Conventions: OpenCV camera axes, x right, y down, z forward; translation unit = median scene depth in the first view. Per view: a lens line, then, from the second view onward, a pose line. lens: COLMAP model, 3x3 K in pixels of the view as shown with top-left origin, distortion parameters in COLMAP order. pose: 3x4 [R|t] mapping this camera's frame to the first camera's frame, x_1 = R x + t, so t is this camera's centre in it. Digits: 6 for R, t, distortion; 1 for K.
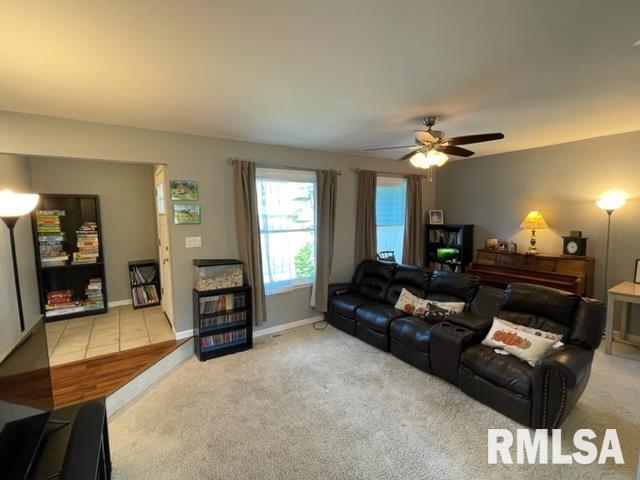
lens RADIAL K [[296.5, 0, 316.3], [0, 296.5, 237.7], [0, 0, 1]] dist [0.001107, -0.000628]
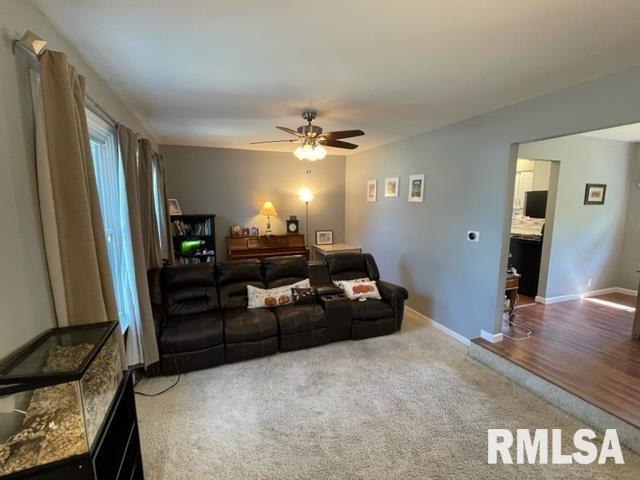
lens RADIAL K [[296.5, 0, 316.3], [0, 296.5, 242.9], [0, 0, 1]] dist [0.001107, -0.000628]
pose [[0.211475, -0.121699, 0.969777, -0.507627], [0.073479, 0.991389, 0.108388, -0.039295], [-0.974617, 0.048337, 0.218596, 0.572605]]
